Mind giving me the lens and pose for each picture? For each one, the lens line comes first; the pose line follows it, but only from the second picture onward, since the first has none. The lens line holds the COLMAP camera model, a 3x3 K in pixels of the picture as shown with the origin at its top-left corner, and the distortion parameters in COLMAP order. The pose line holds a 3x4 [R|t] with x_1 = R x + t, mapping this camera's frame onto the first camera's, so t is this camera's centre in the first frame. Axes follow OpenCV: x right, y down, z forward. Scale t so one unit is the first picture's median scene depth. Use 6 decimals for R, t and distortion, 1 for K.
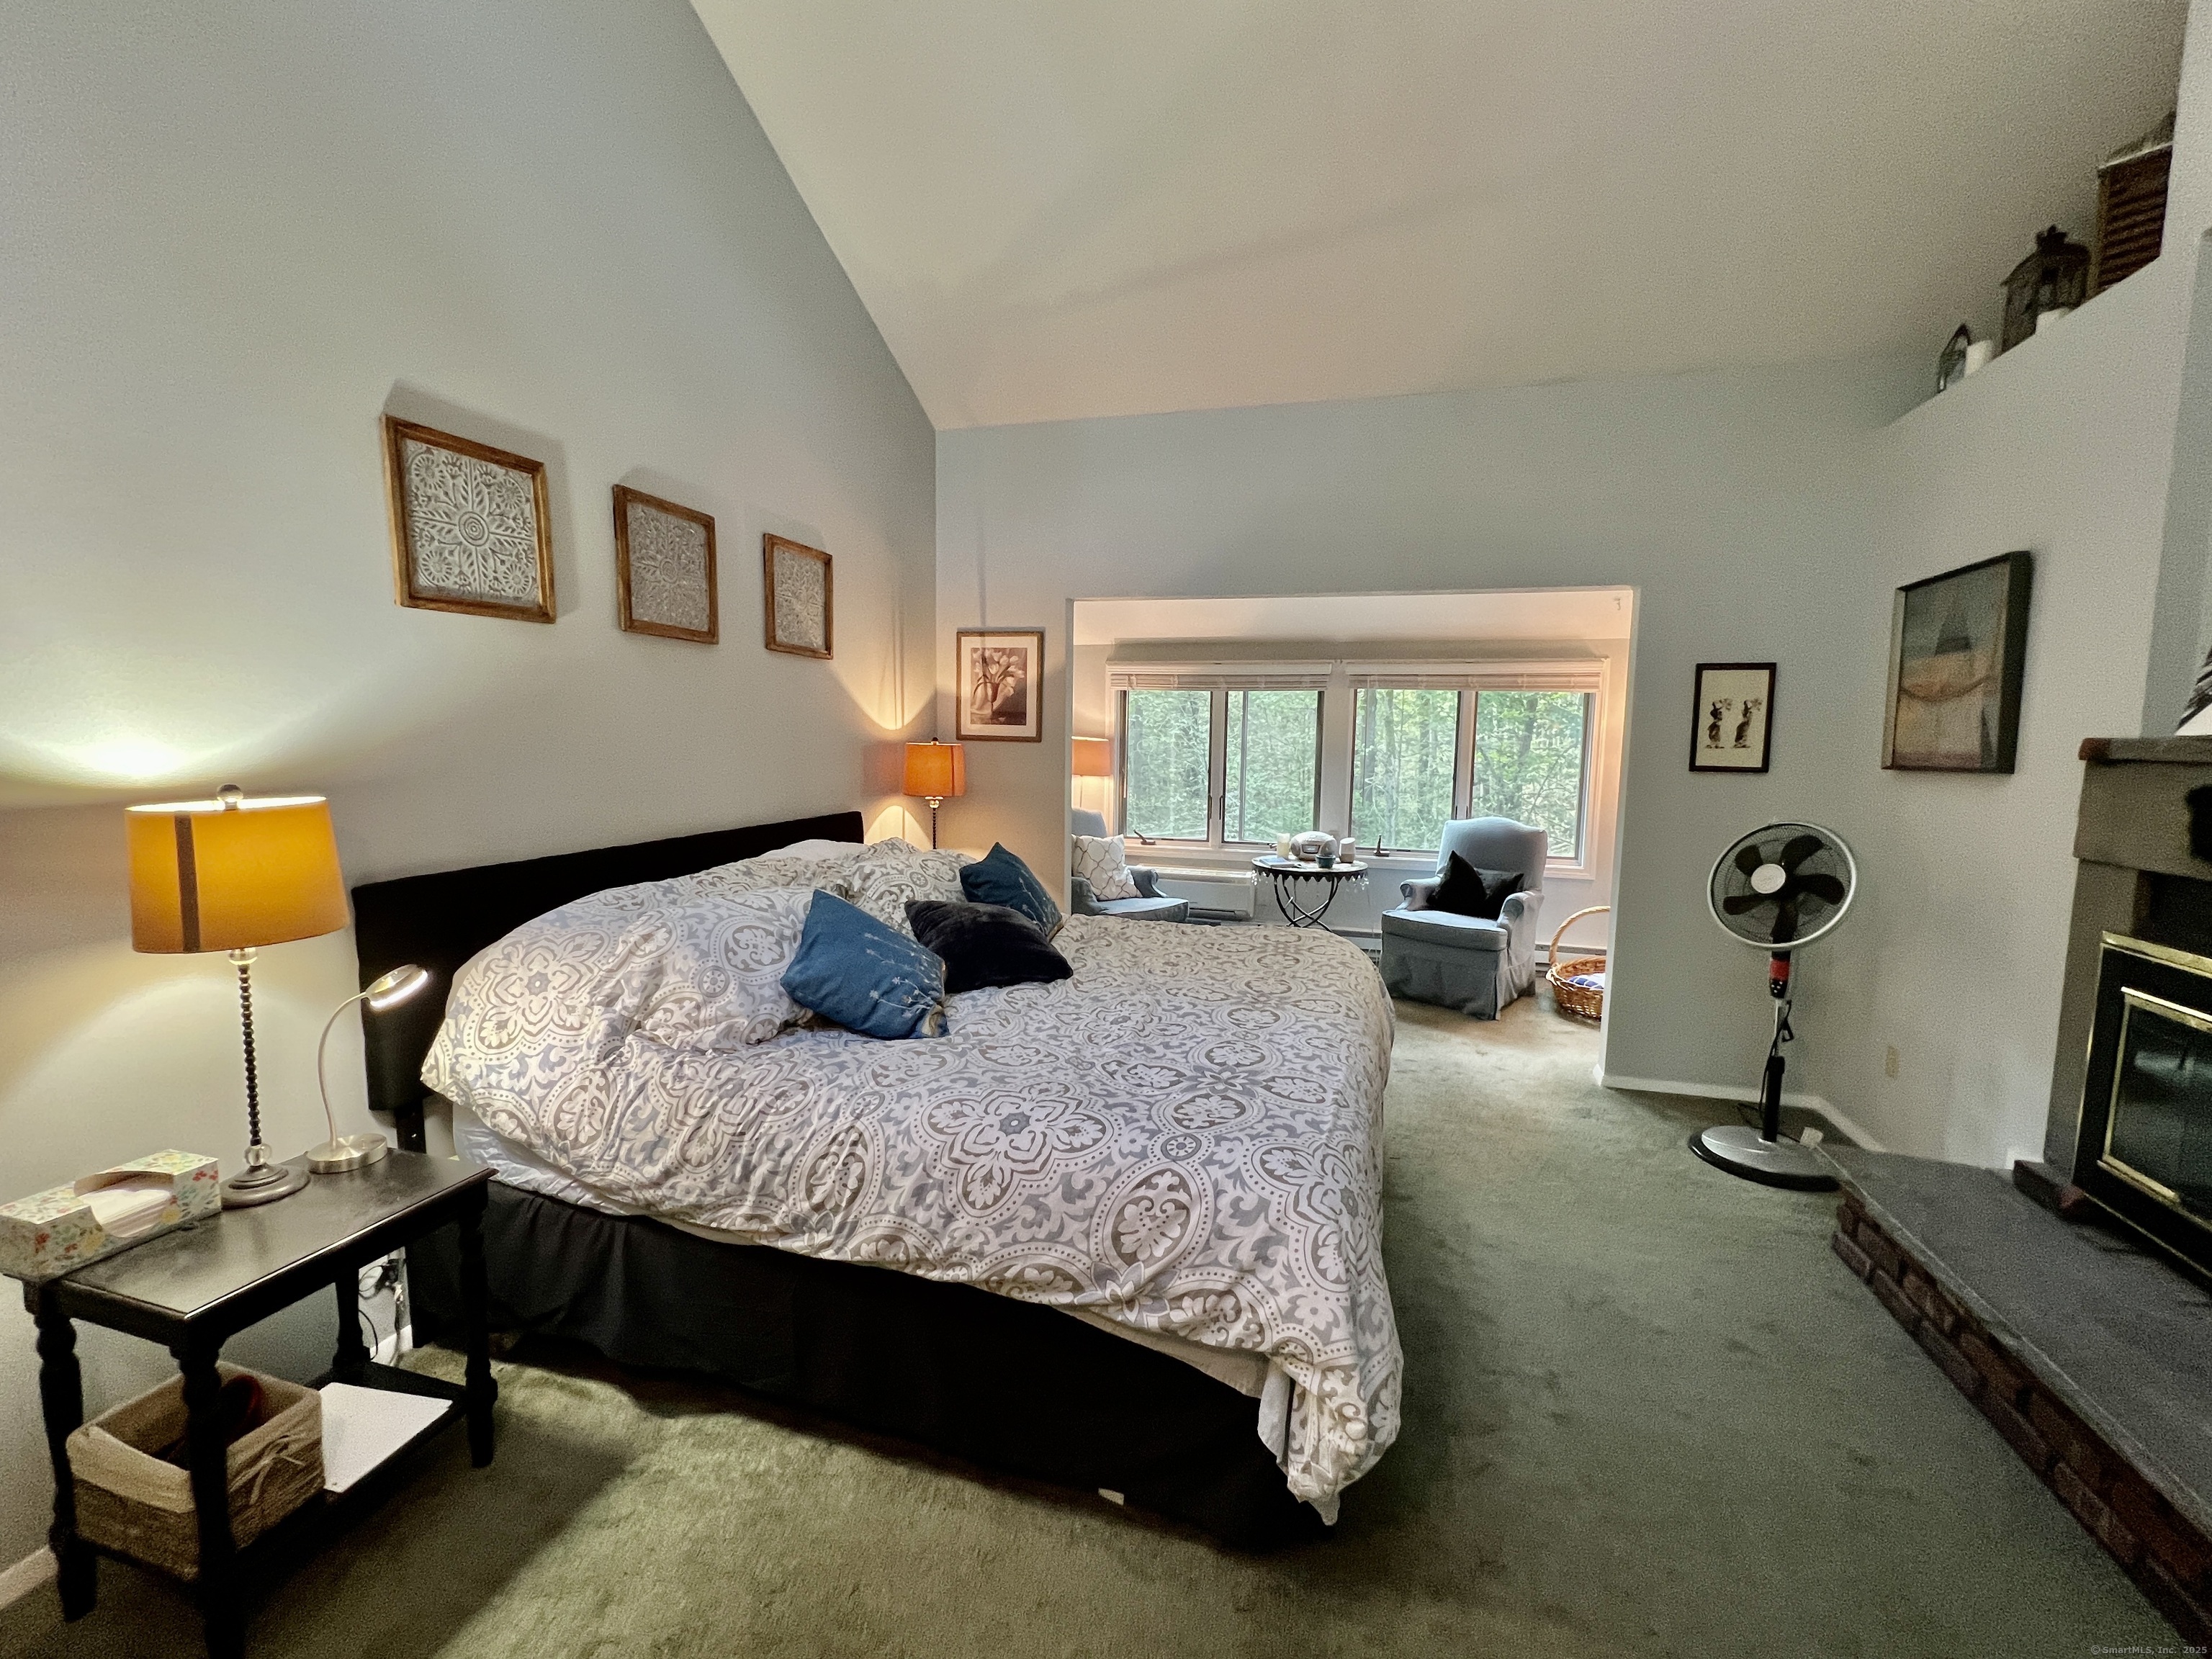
lens RADIAL K [[921.9, 0, 1106.0], [0, 921.9, 829.5], [0, 0, 1]] dist [0.000824, 0.000084]
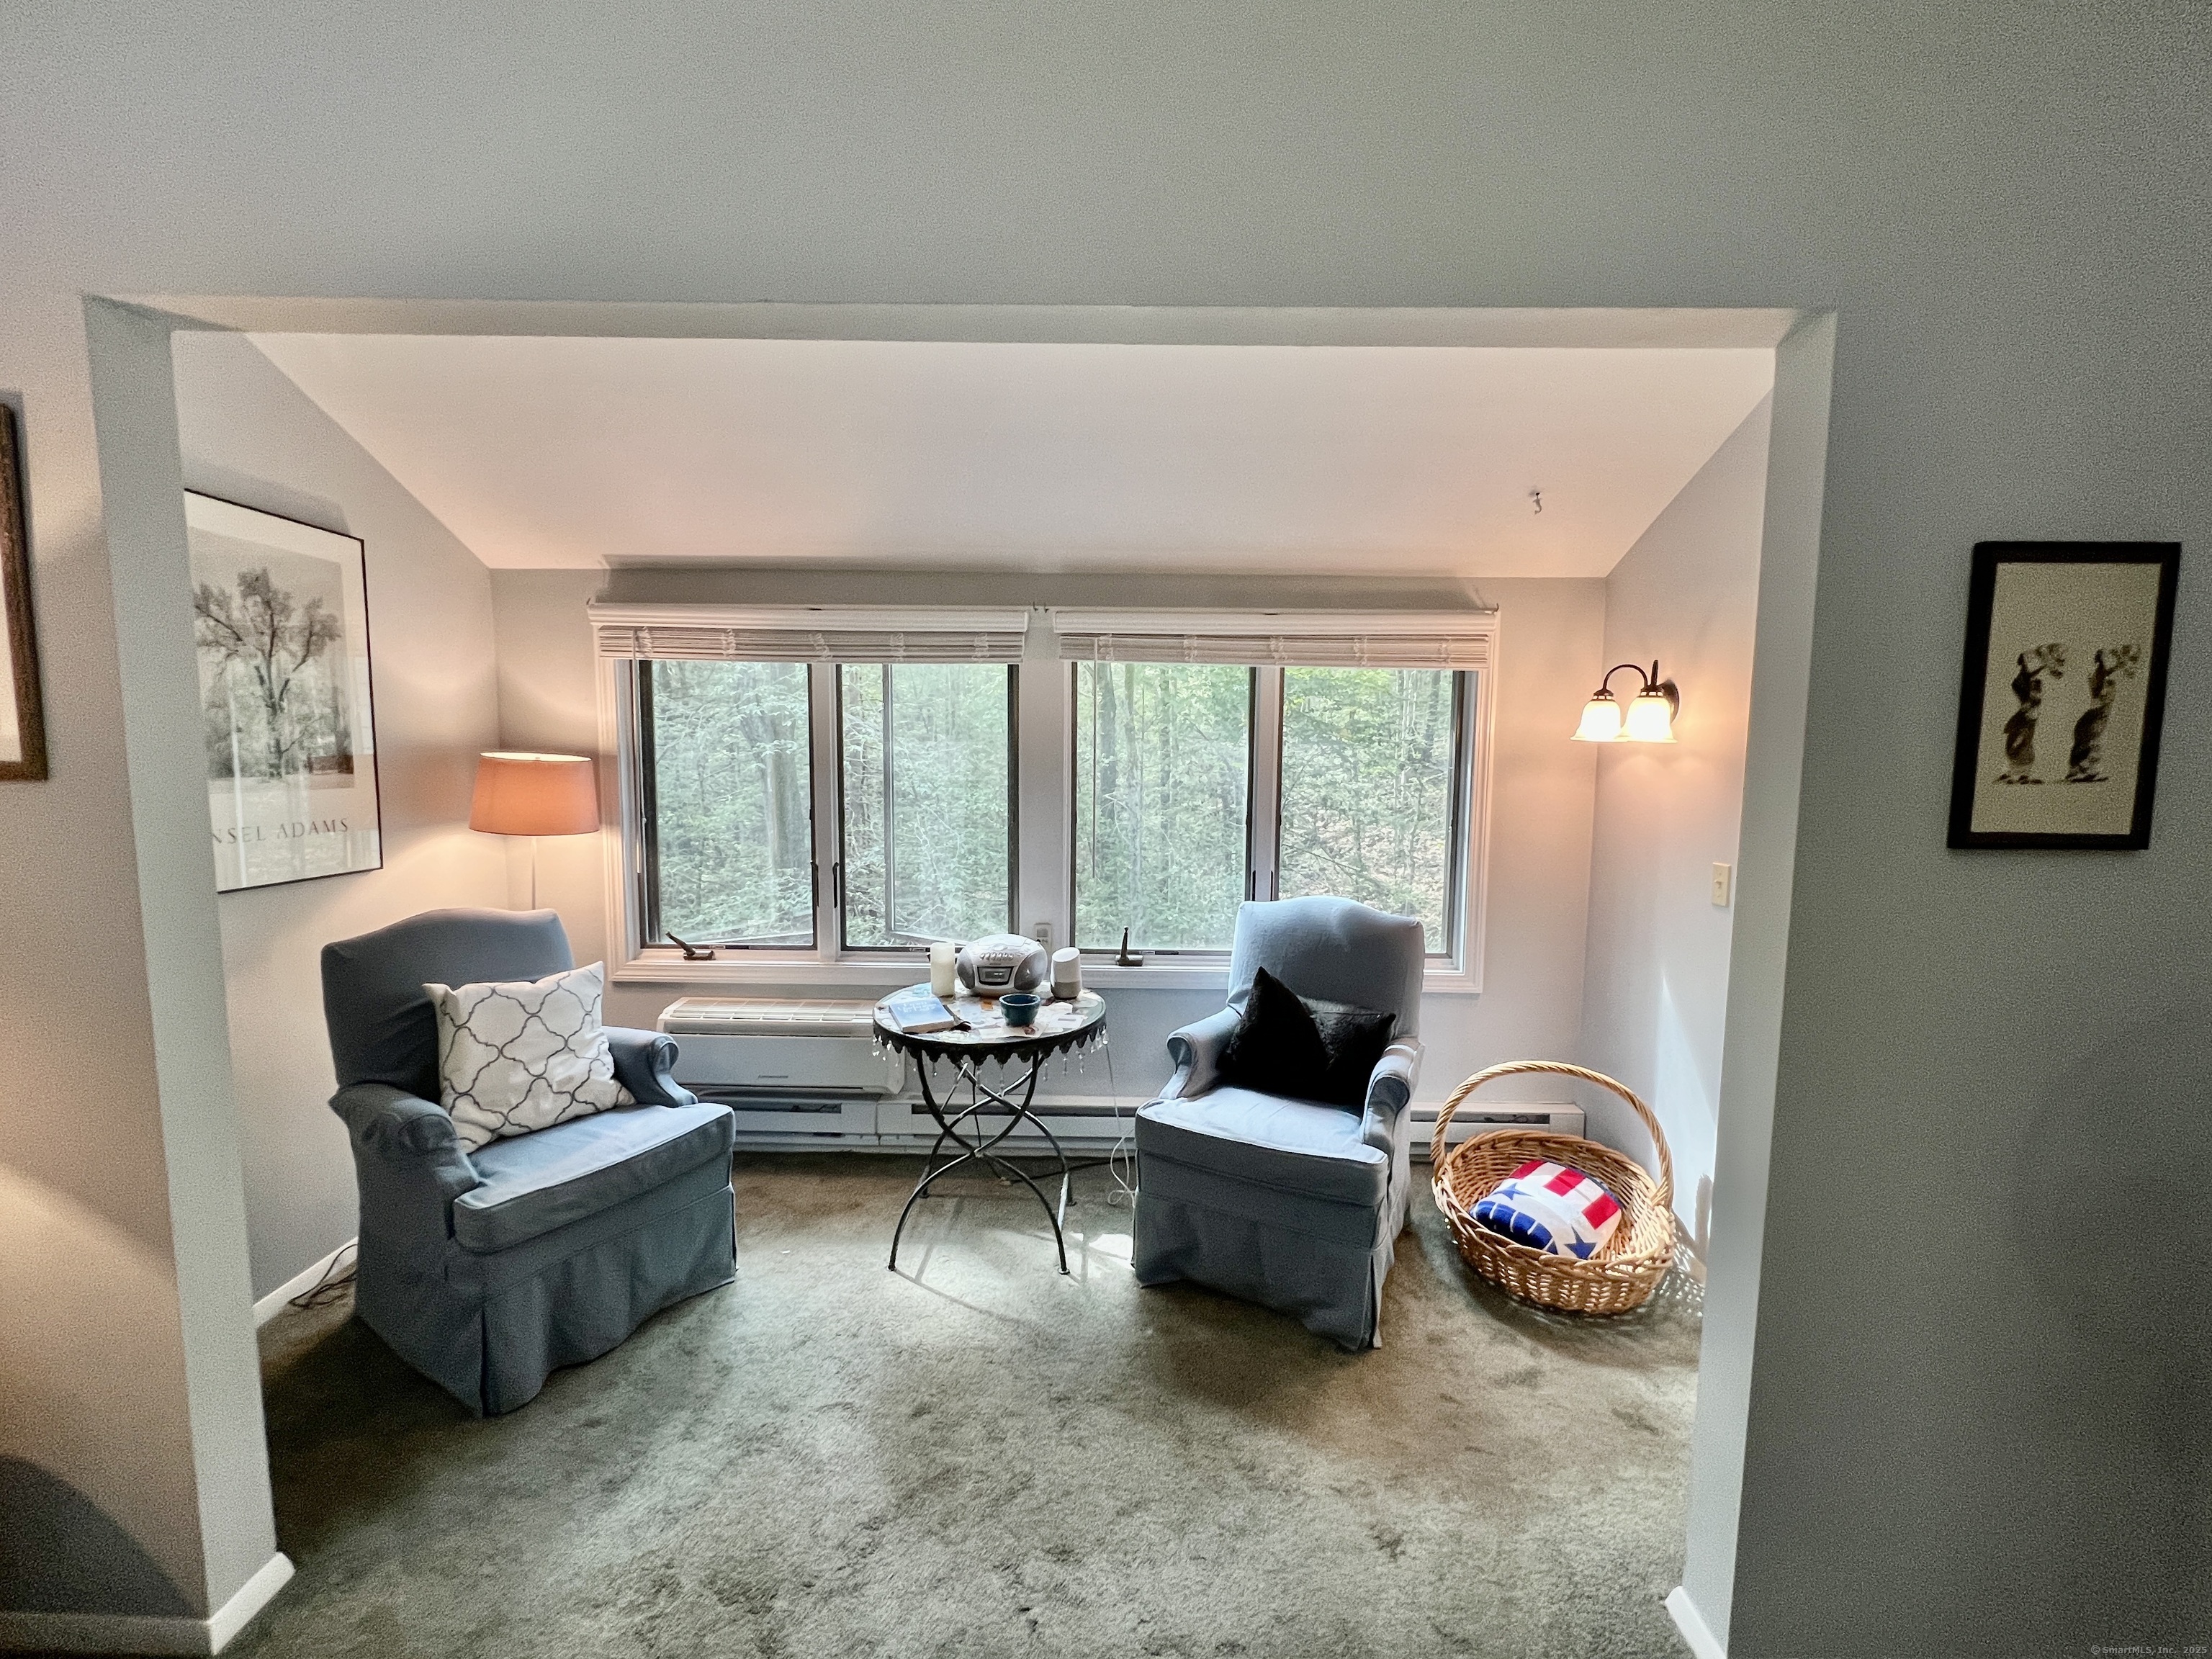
lens RADIAL K [[921.9, 0, 1106.0], [0, 921.9, 829.5], [0, 0, 1]] dist [0.000824, 0.000084]
pose [[0.963319, -0.029005, 0.266787, 0.223714], [0.031544, 0.999489, -0.005237, -0.079724], [-0.266499, 0.013460, 0.963741, 0.750941]]
